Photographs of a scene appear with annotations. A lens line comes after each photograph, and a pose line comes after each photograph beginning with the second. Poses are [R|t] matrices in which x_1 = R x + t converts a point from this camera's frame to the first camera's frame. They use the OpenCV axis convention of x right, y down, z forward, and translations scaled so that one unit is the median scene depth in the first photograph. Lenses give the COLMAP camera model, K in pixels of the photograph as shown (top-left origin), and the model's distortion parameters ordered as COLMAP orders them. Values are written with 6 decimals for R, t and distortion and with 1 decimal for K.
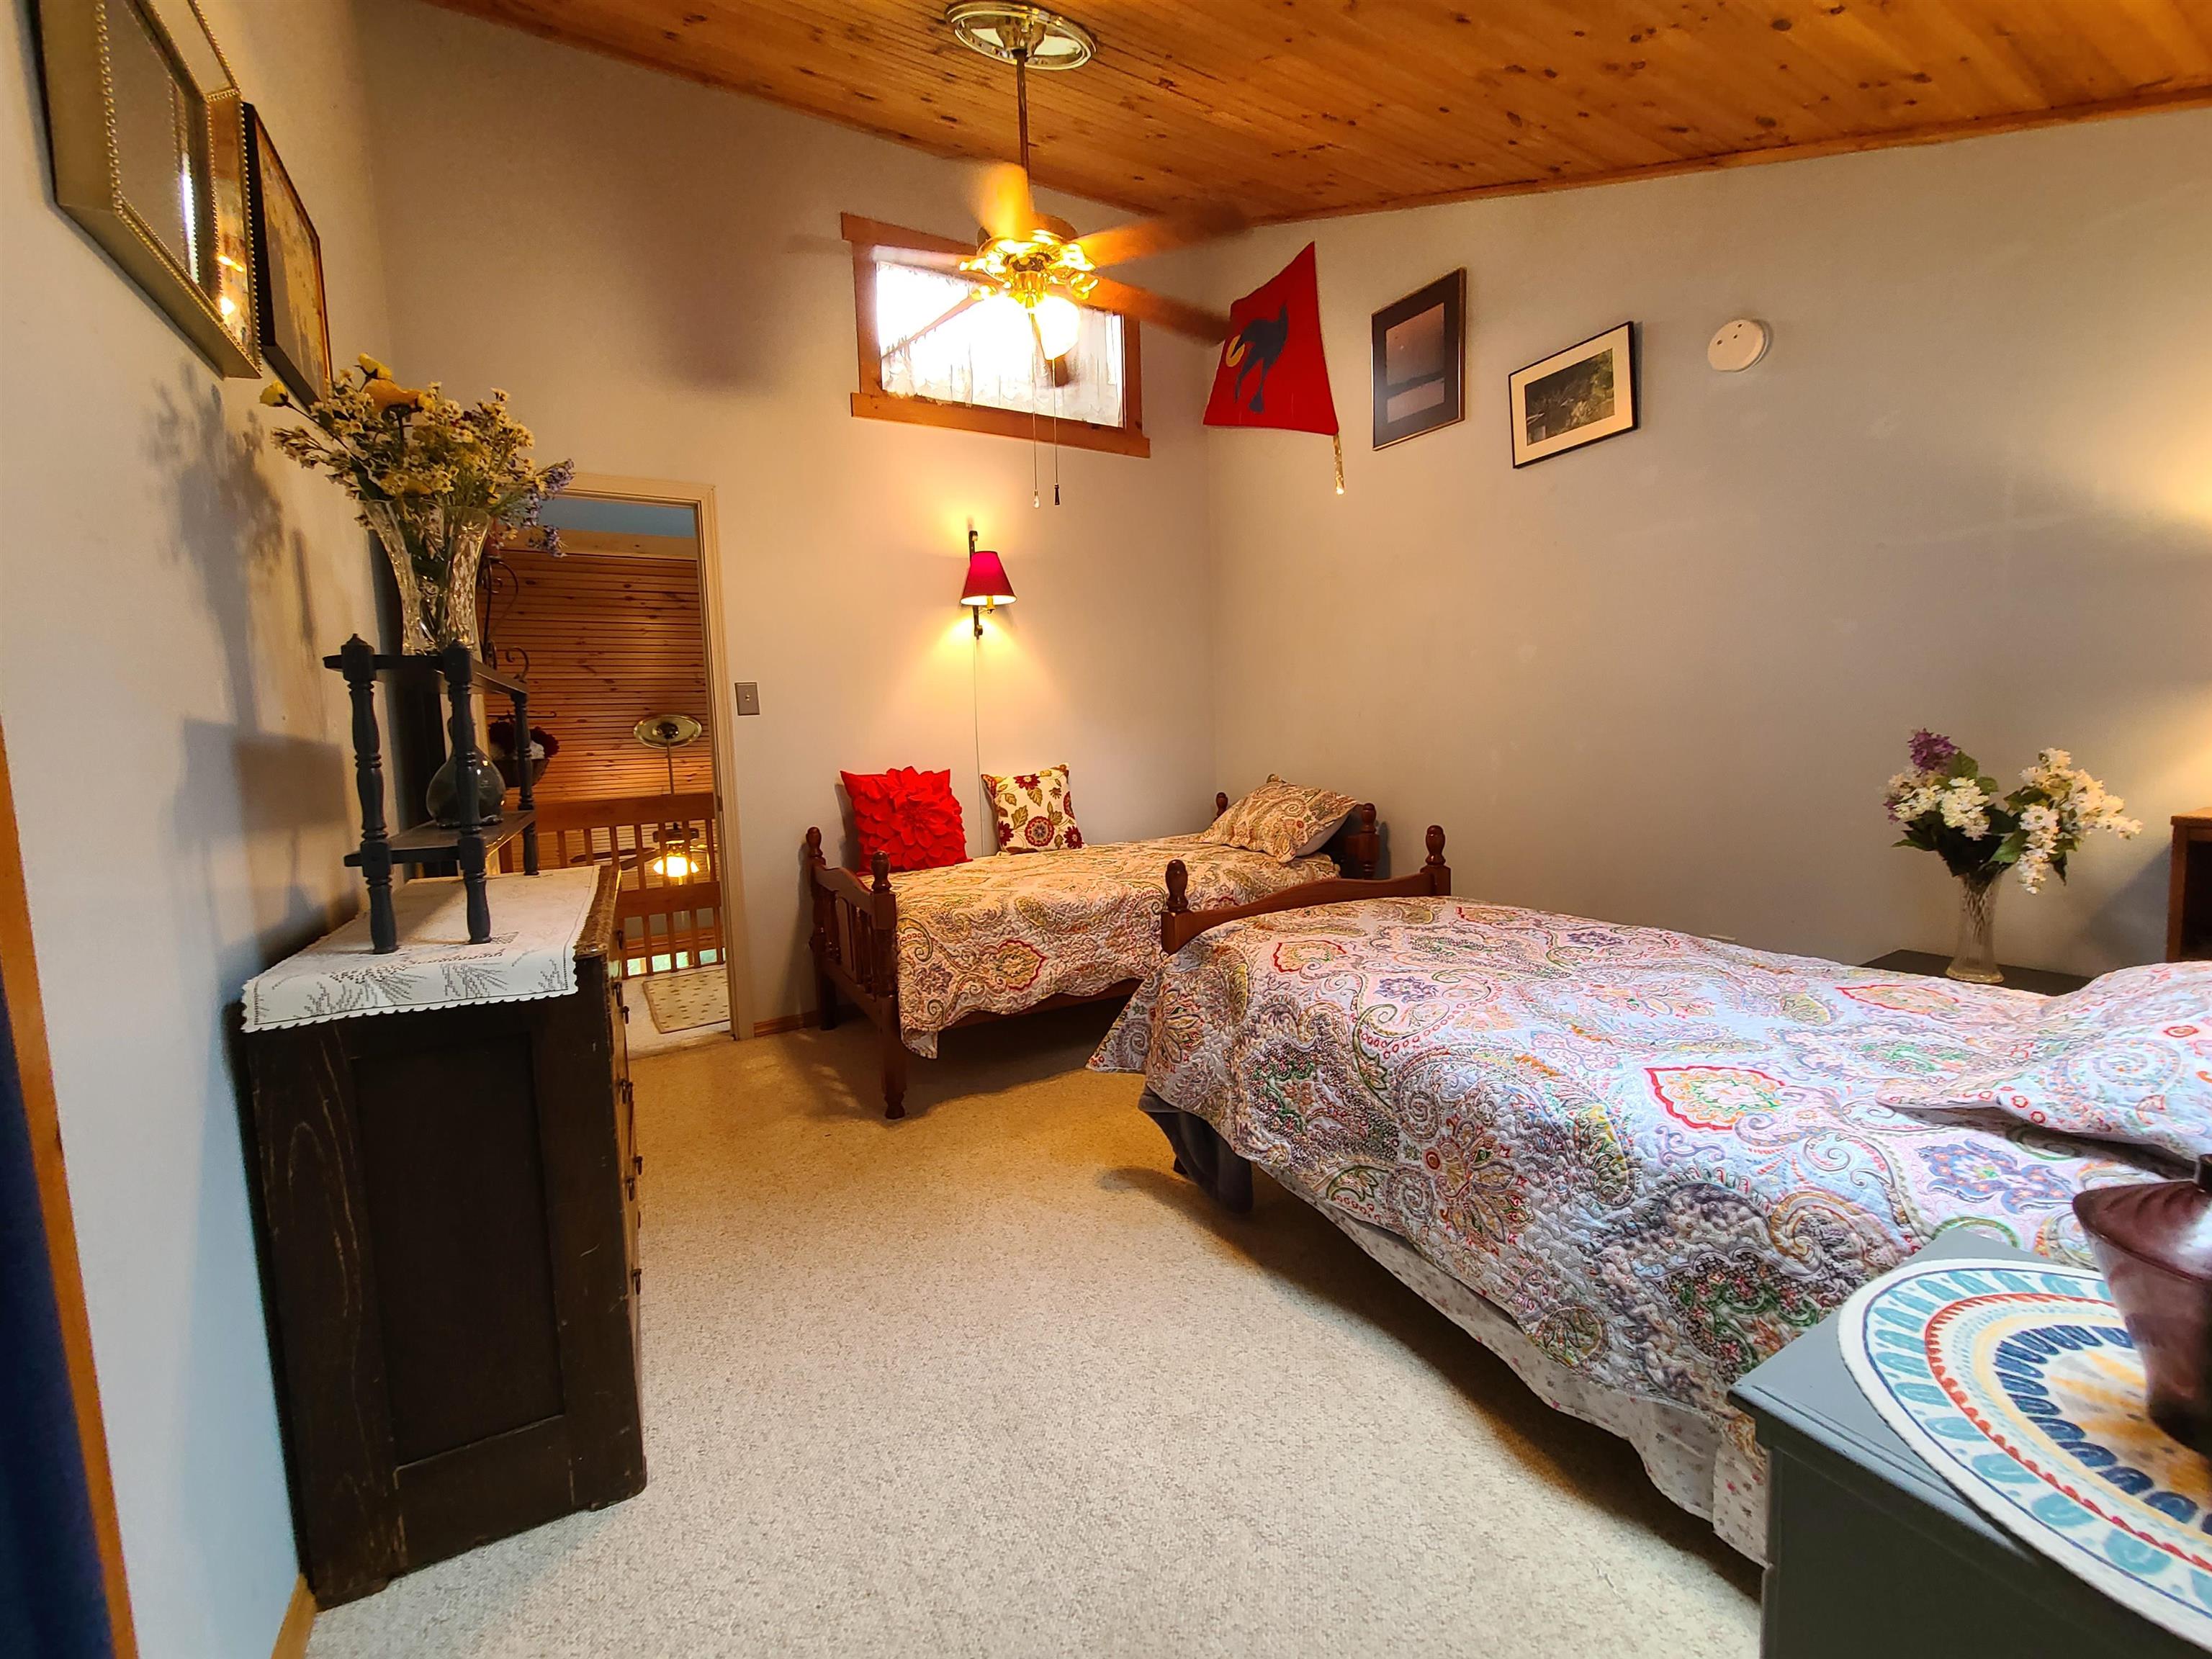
lens RADIAL K [[900.7, 0, 1102.8], [0, 900.7, 820.0], [0, 0, 1]] dist [-0.003051, 0.000574]
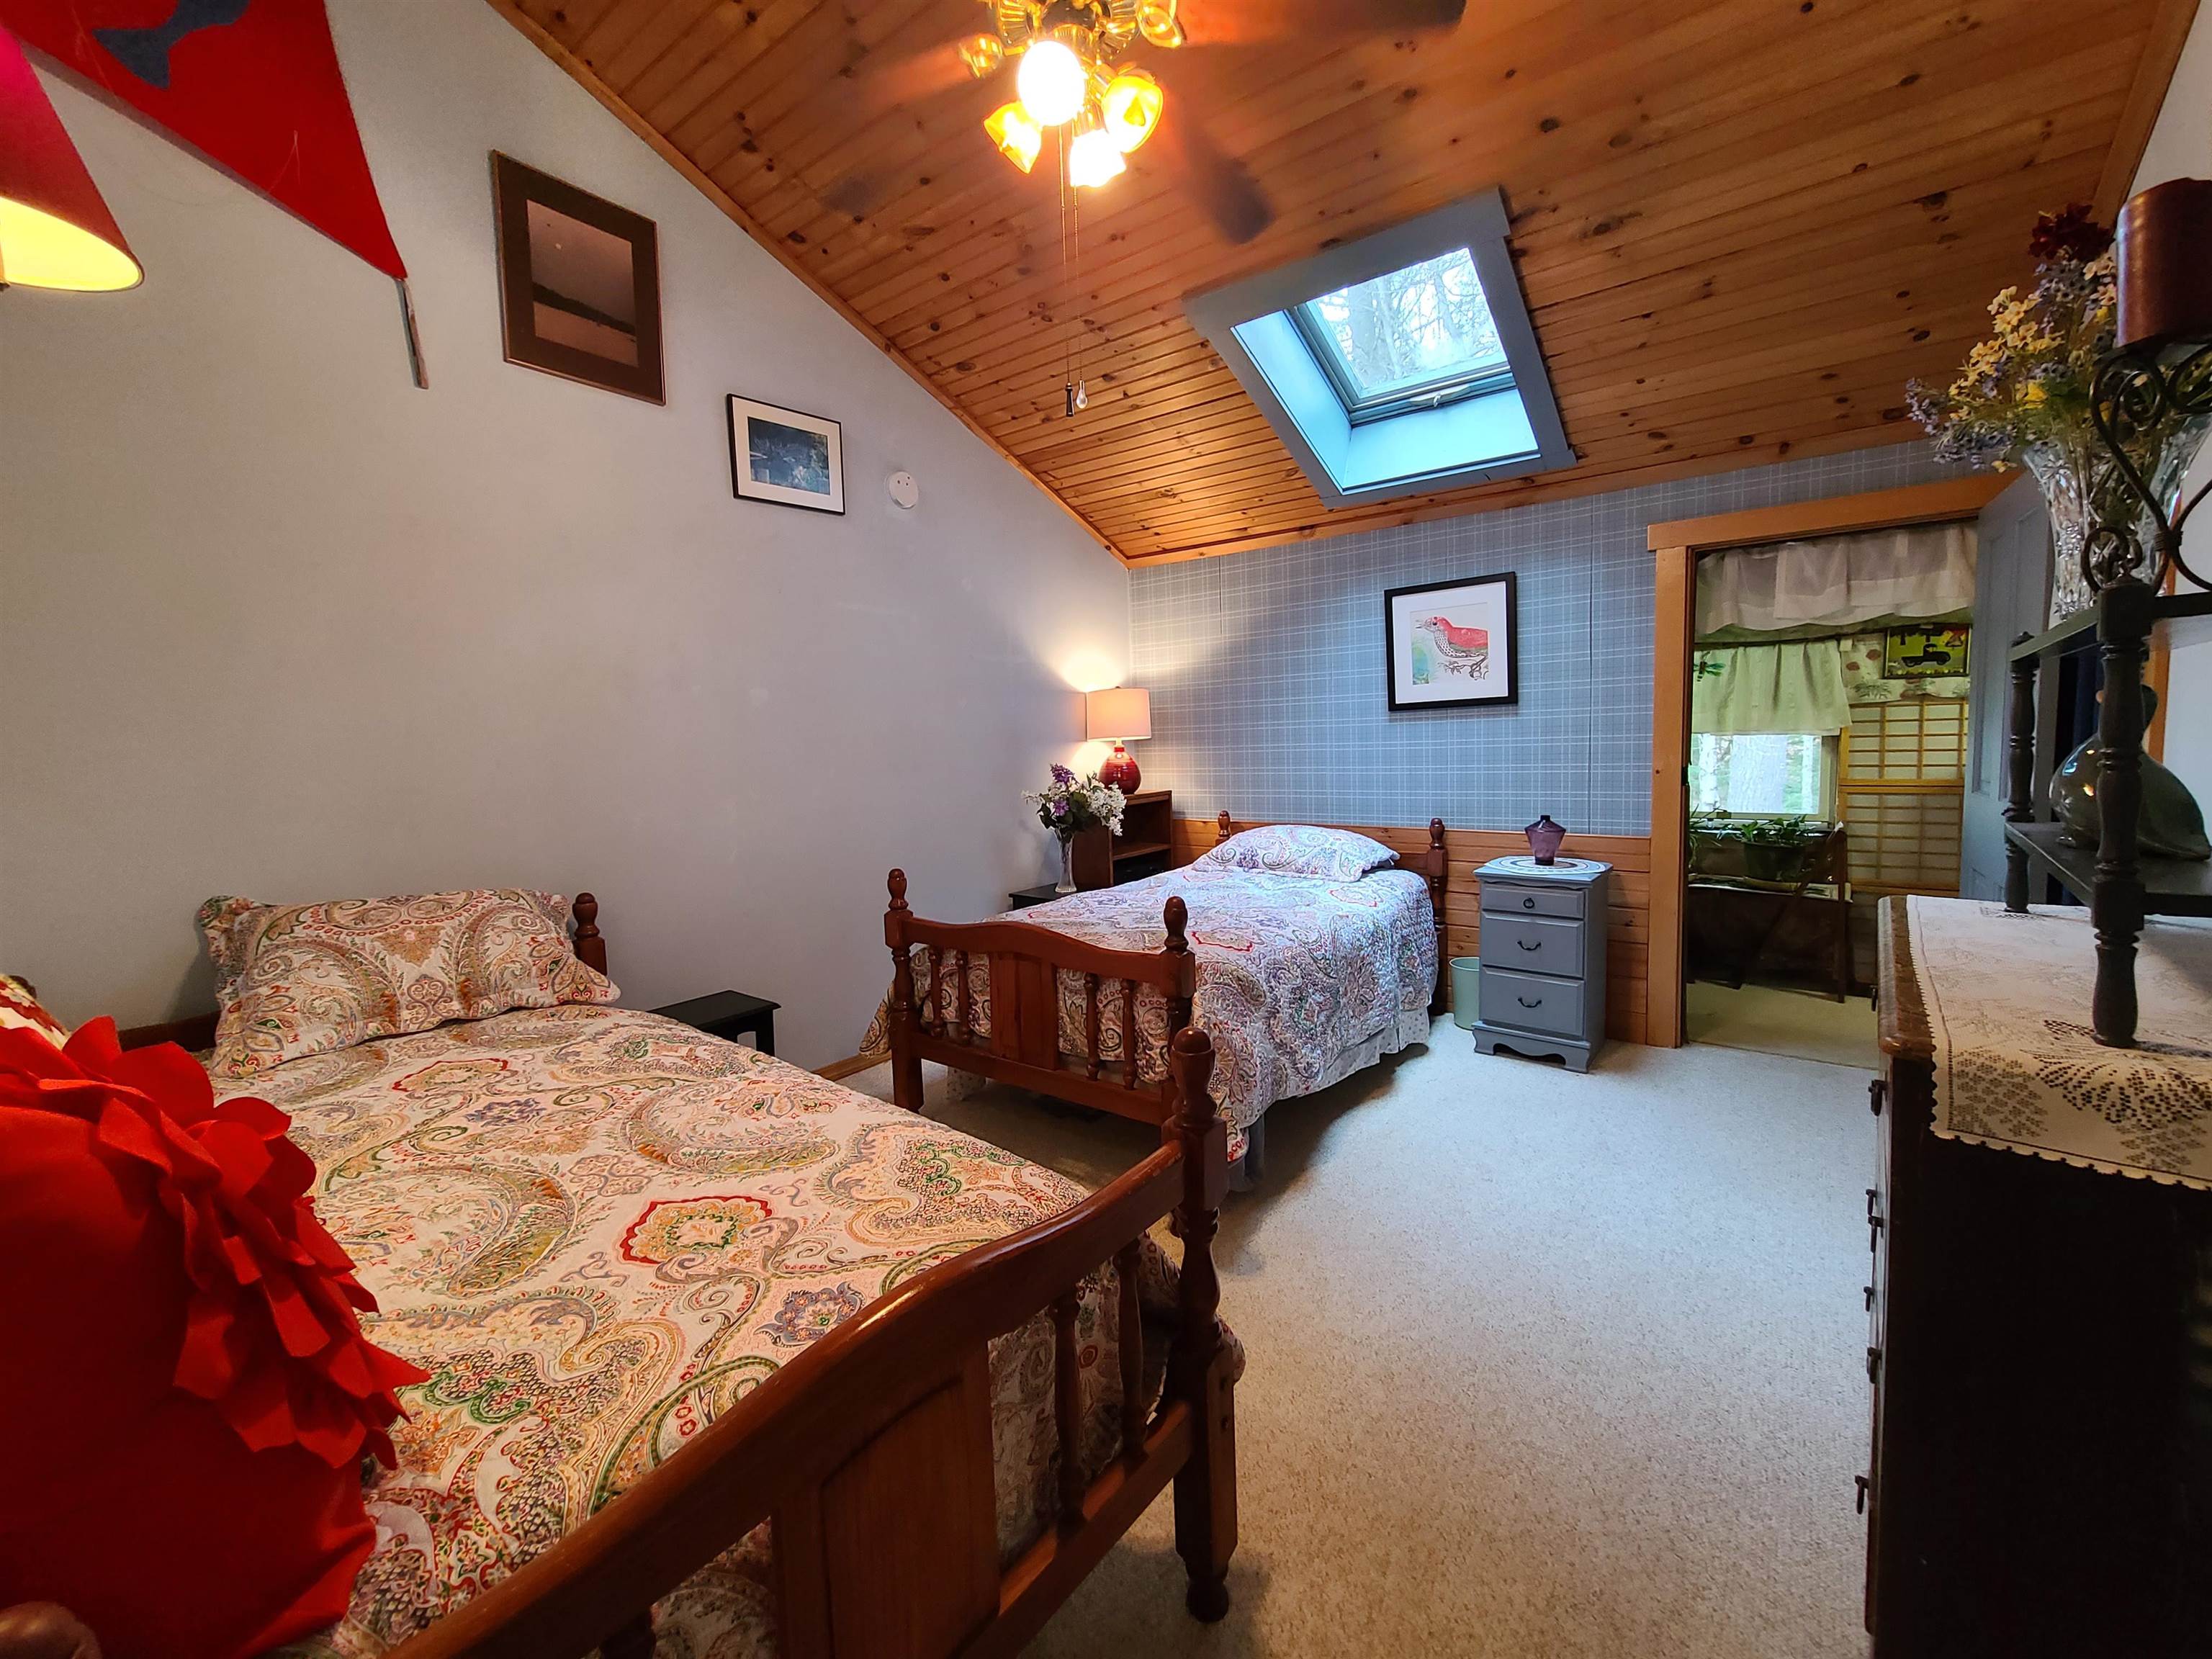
lens RADIAL K [[900.7, 0, 1104.3], [0, 900.7, 825.0], [0, 0, 1]] dist [-0.003051, 0.000574]
pose [[-0.371777, -0.044649, 0.927248, -0.582133], [0.138851, 0.984932, 0.103099, -0.104237], [-0.917879, 0.167079, -0.359976, 1.084797]]
